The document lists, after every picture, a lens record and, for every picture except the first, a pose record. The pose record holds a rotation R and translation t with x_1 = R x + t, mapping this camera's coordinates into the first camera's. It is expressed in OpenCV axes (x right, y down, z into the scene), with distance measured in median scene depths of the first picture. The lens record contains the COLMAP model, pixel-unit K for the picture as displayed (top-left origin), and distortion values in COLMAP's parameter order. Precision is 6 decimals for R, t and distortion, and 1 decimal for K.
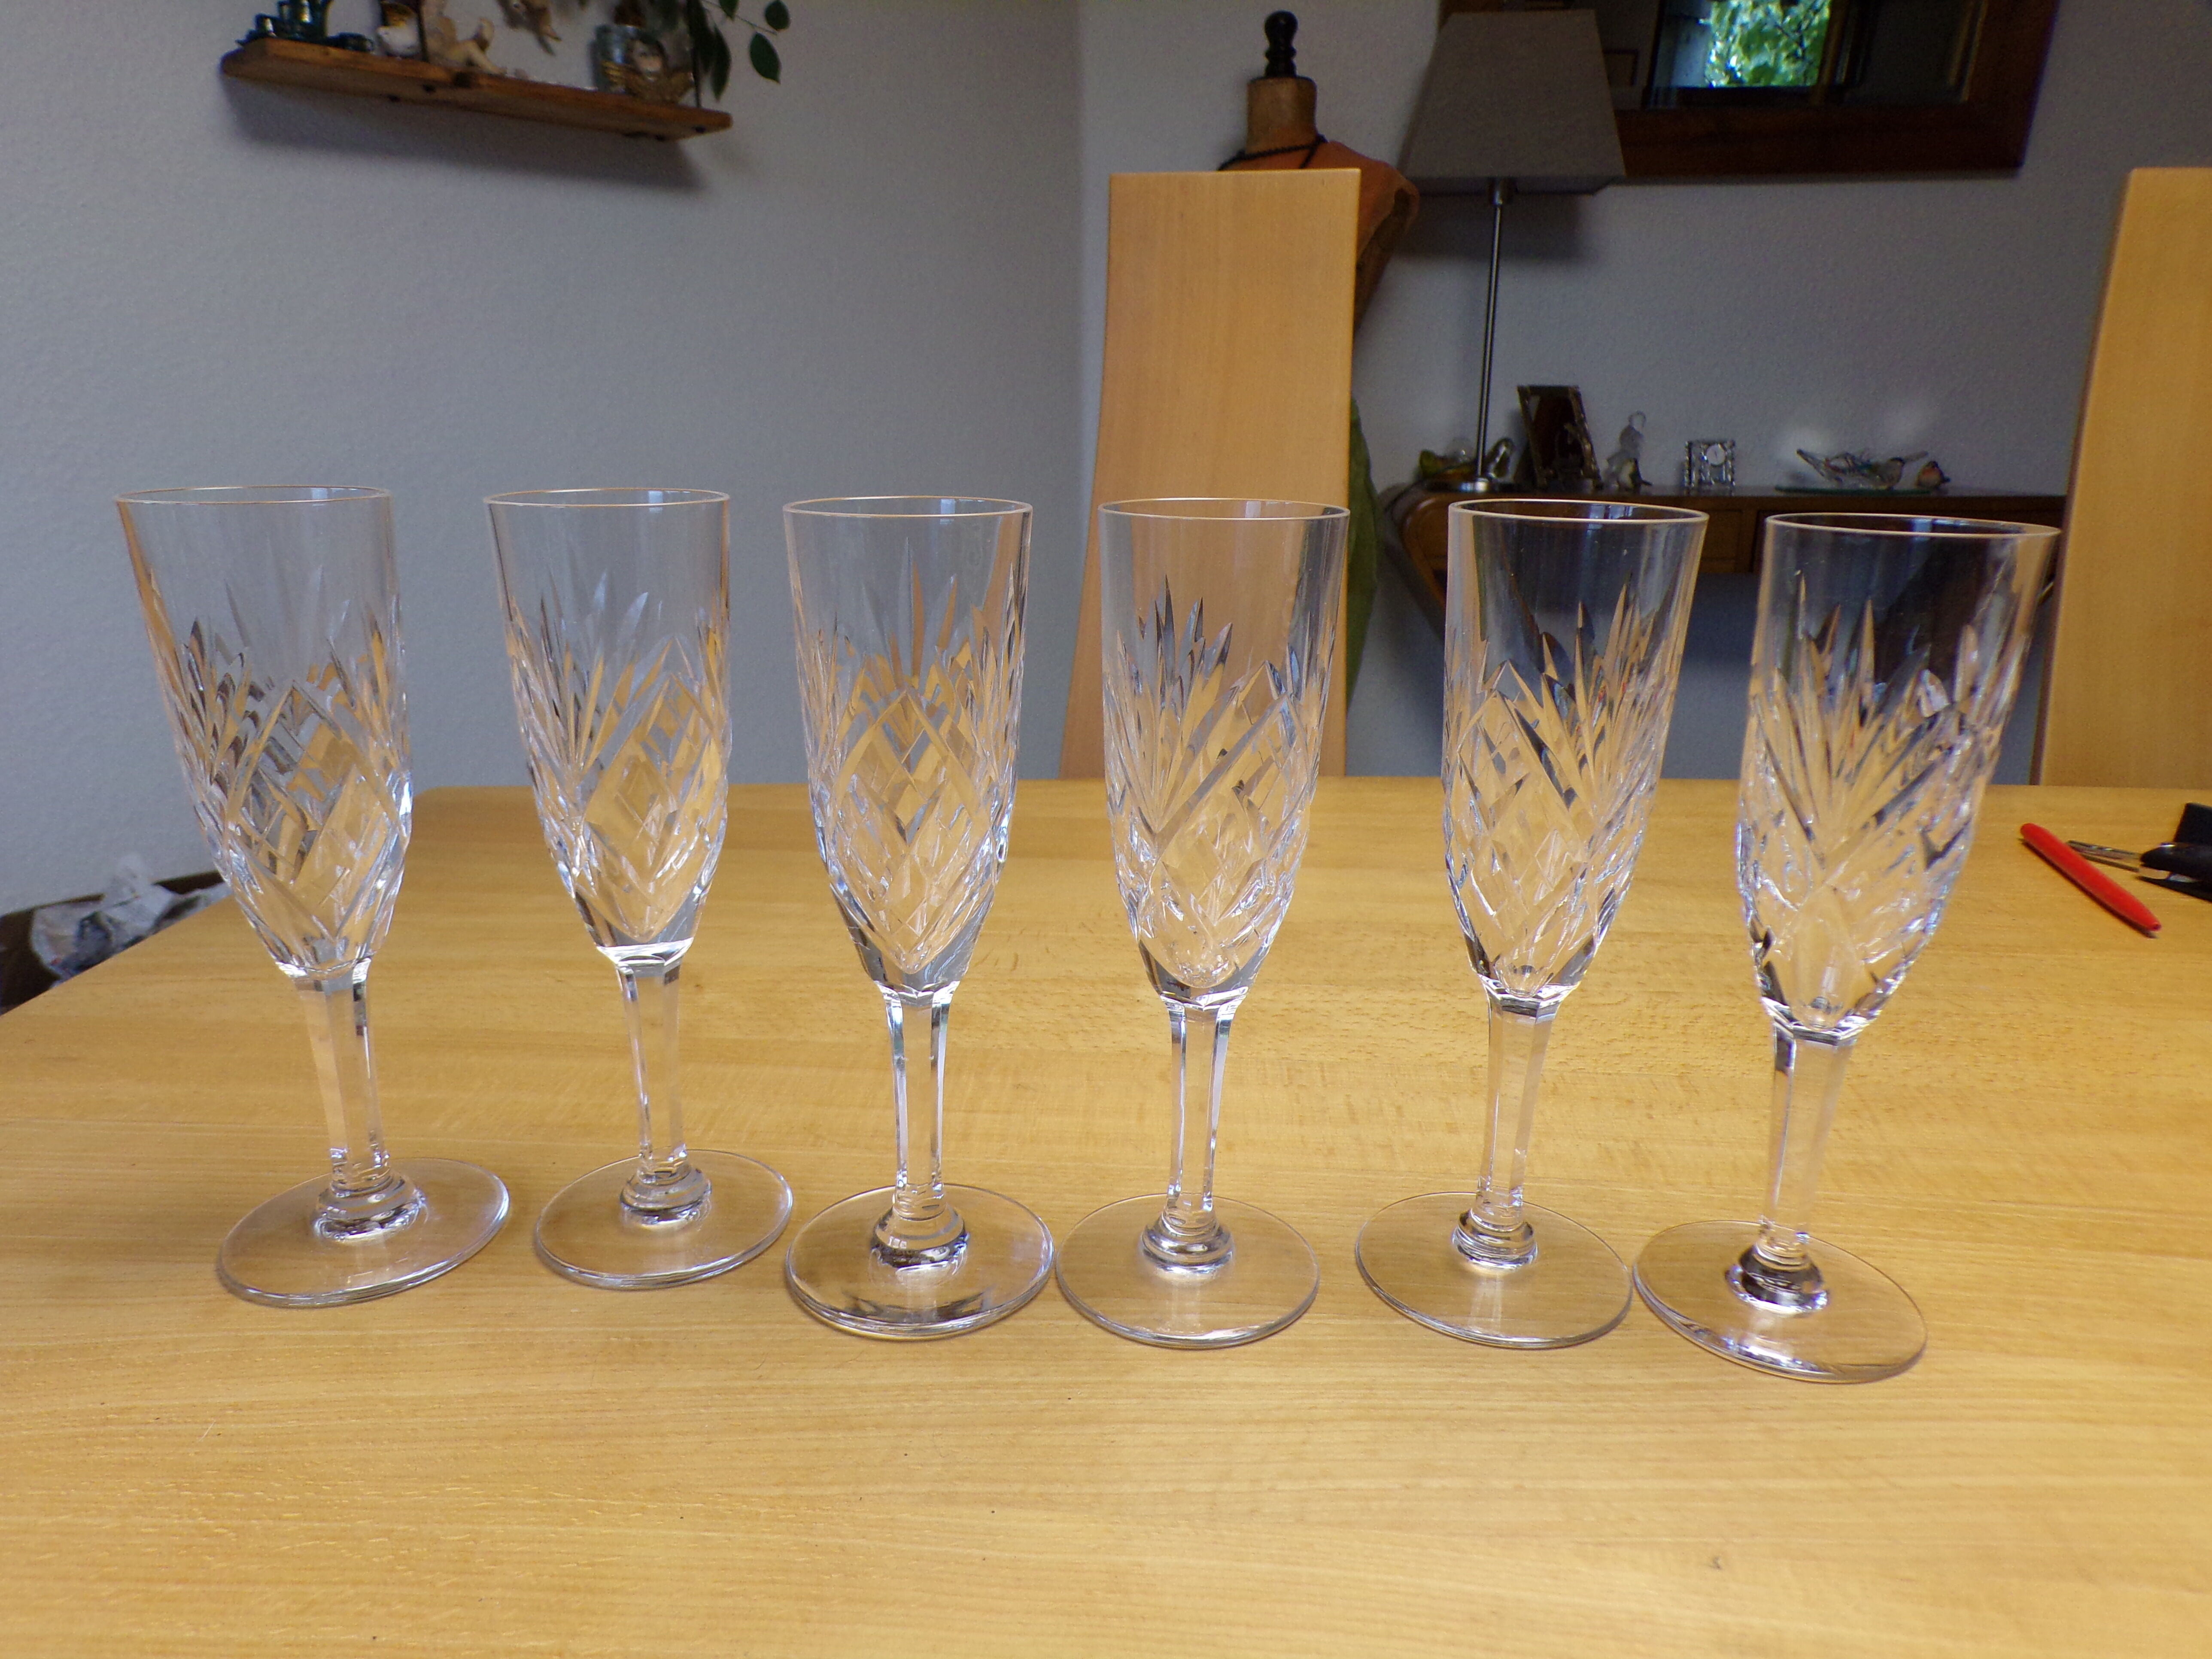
lens RADIAL K [[1515.7, 0, 1106.0], [0, 1515.7, 829.5], [0, 0, 1]] dist [-0.012724, 0.048786]
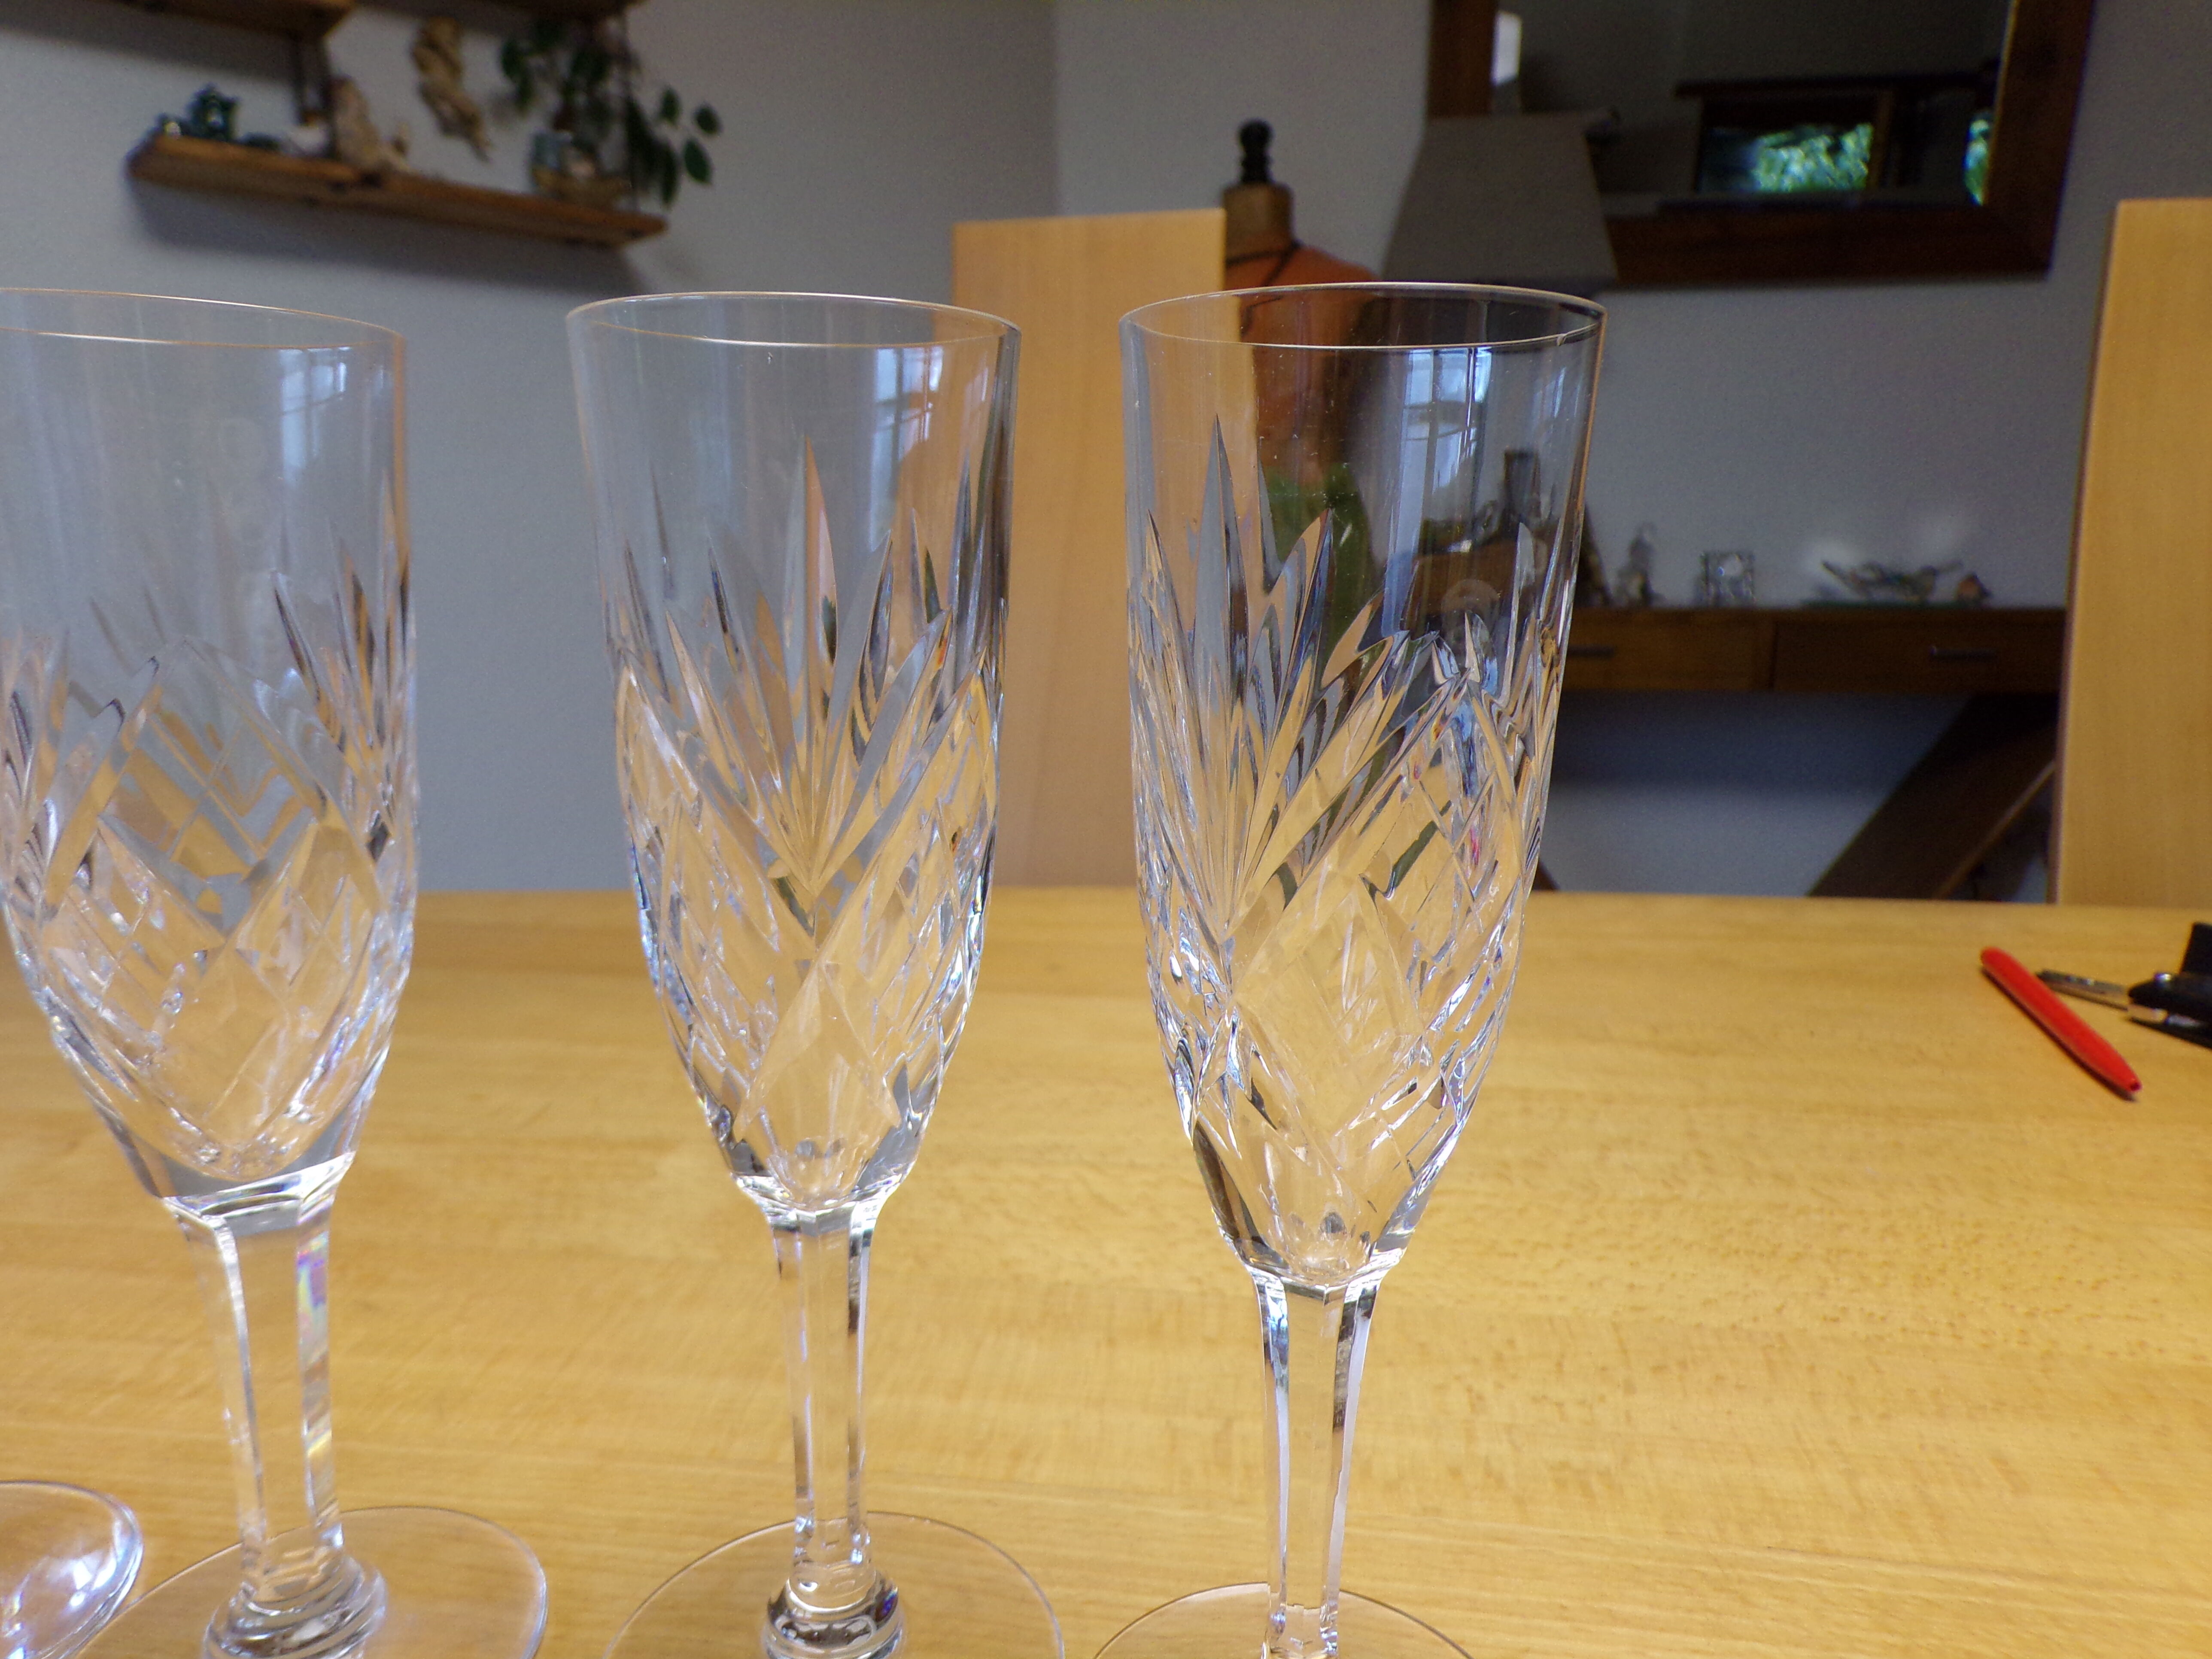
lens RADIAL K [[1510.6, 0, 1101.8], [0, 1510.6, 820.1], [0, 0, 1]] dist [0.003042, 0.023536]
pose [[0.998671, 0.004216, -0.051366, 0.263824], [-0.009187, 0.995248, -0.096937, 0.014045], [0.050713, 0.097281, 0.993964, 0.272969]]
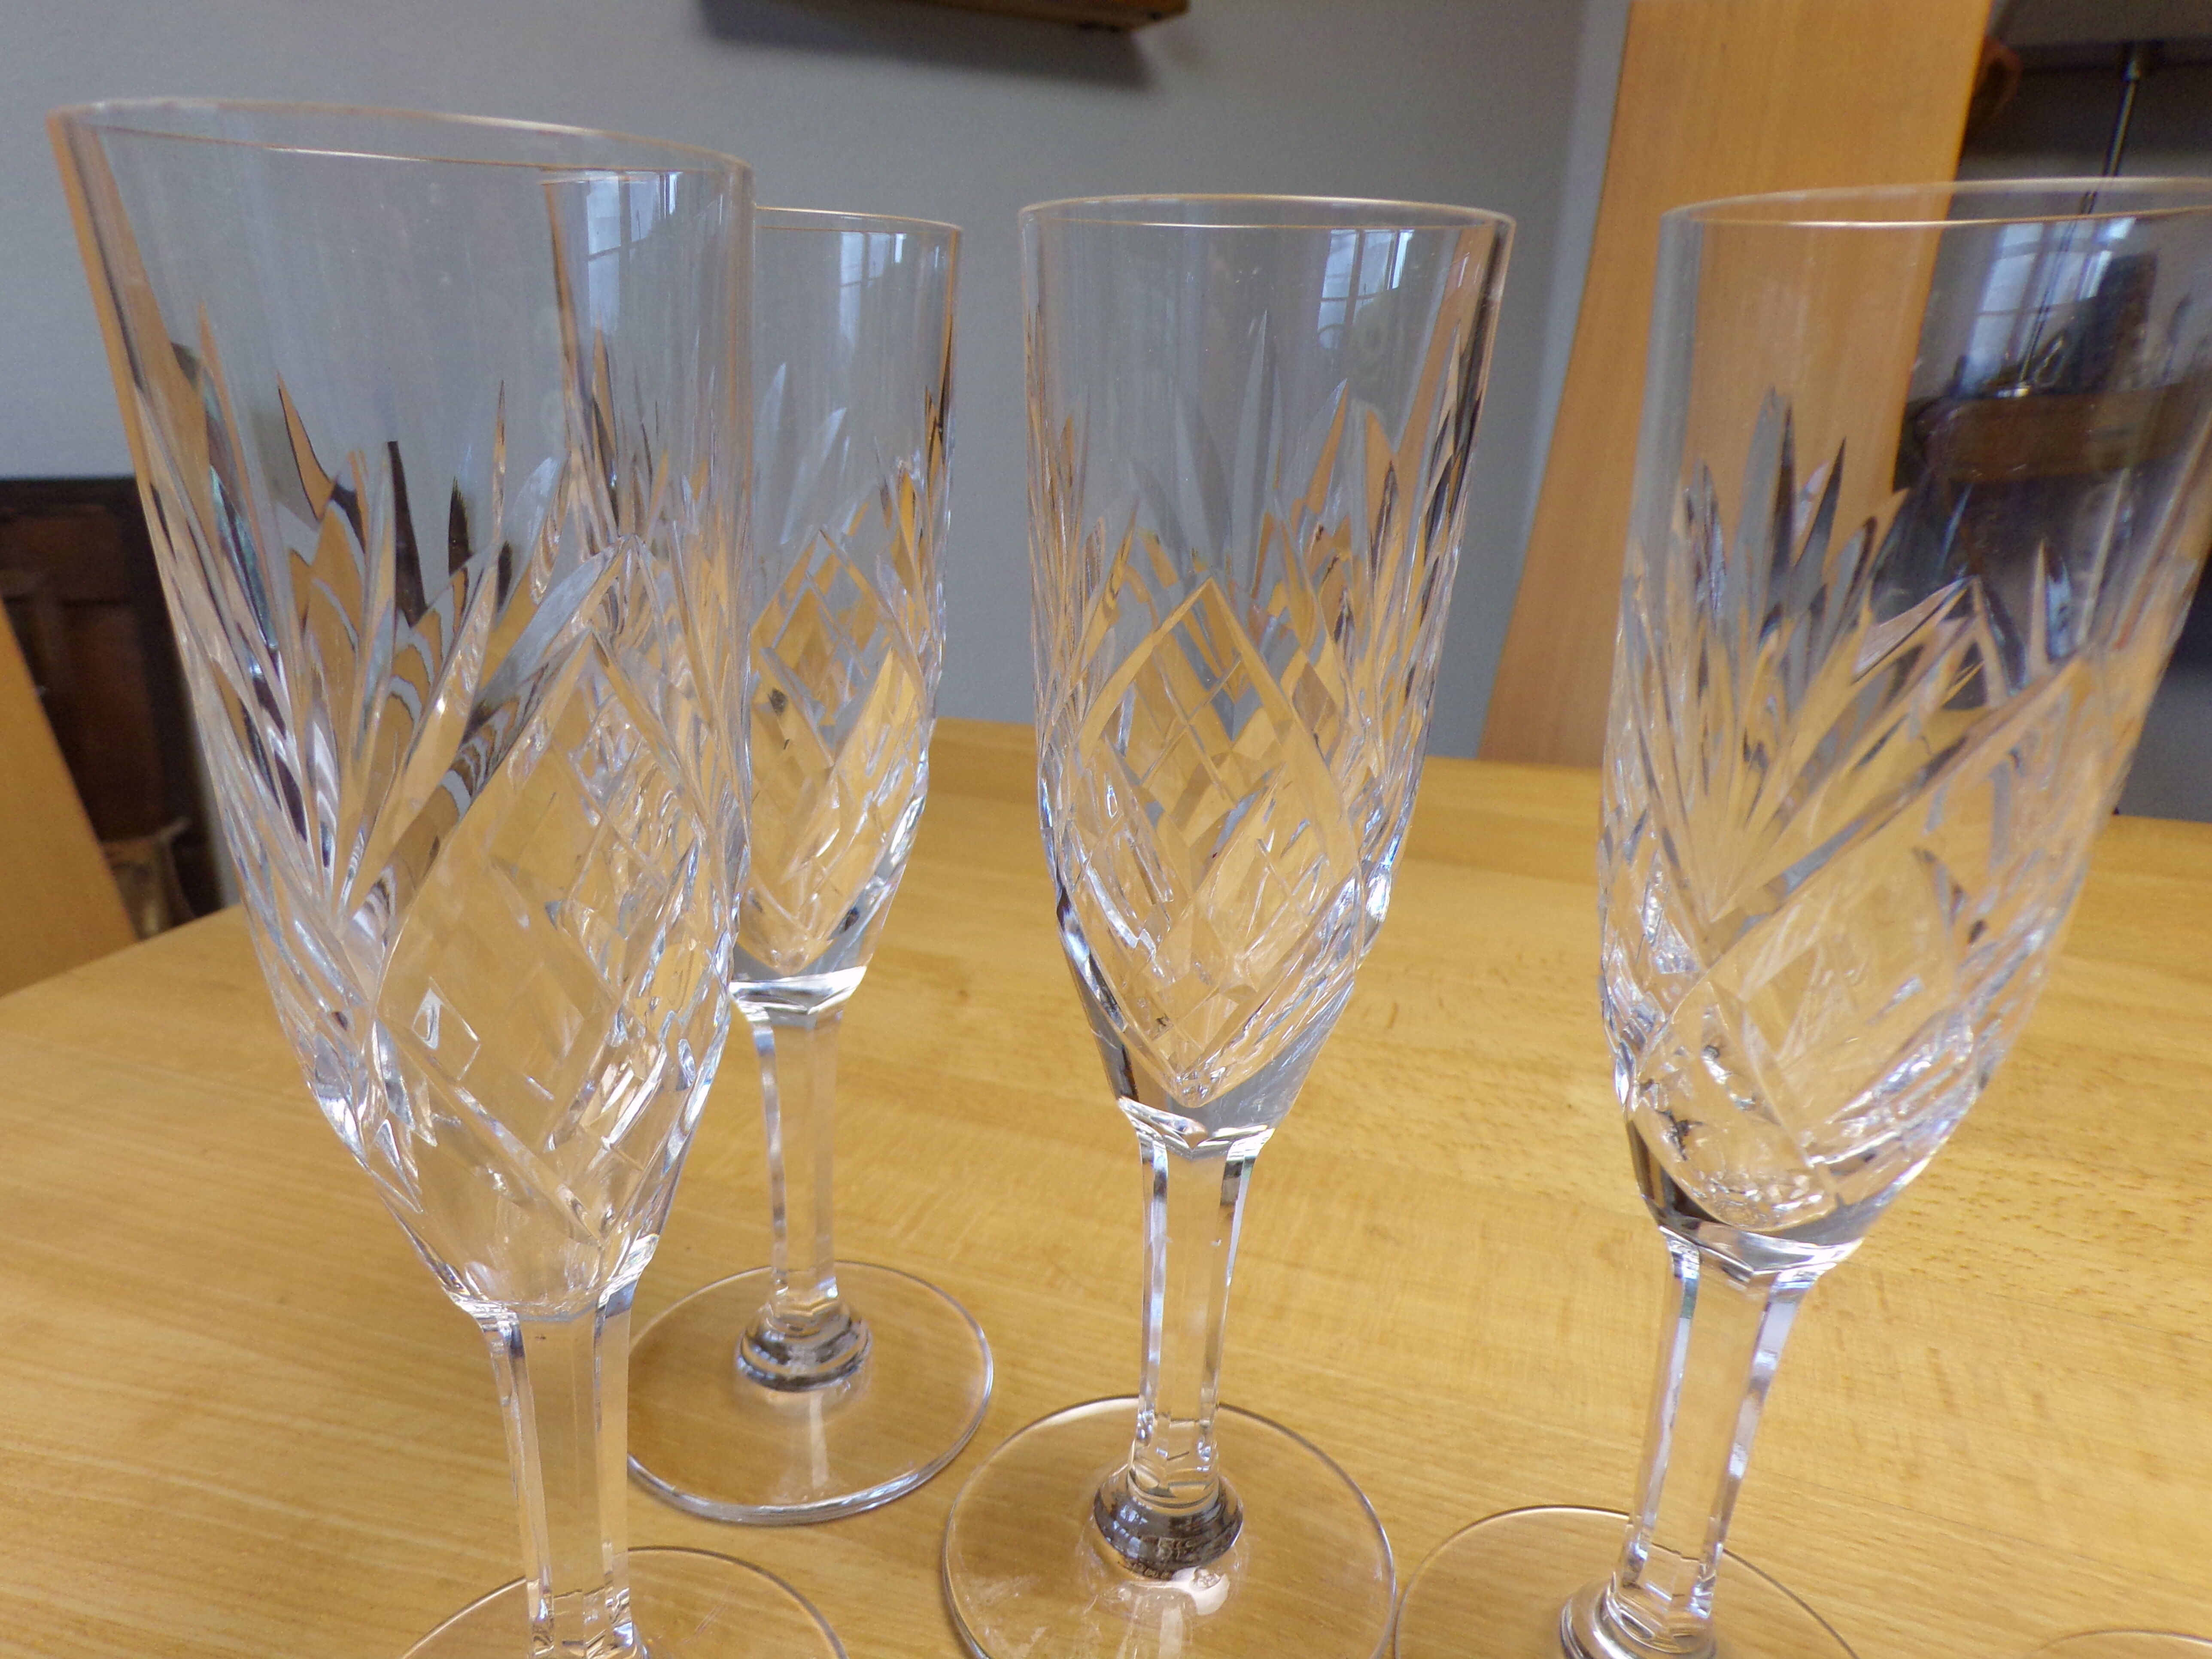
lens RADIAL K [[1511.3, 0, 1095.7], [0, 1511.3, 841.6], [0, 0, 1]] dist [-0.021616, 0.071369]
pose [[0.958562, 0.110161, -0.262722, -0.017104], [-0.100329, 0.993667, 0.050592, -0.015985], [0.266632, -0.022137, 0.963544, 0.295644]]
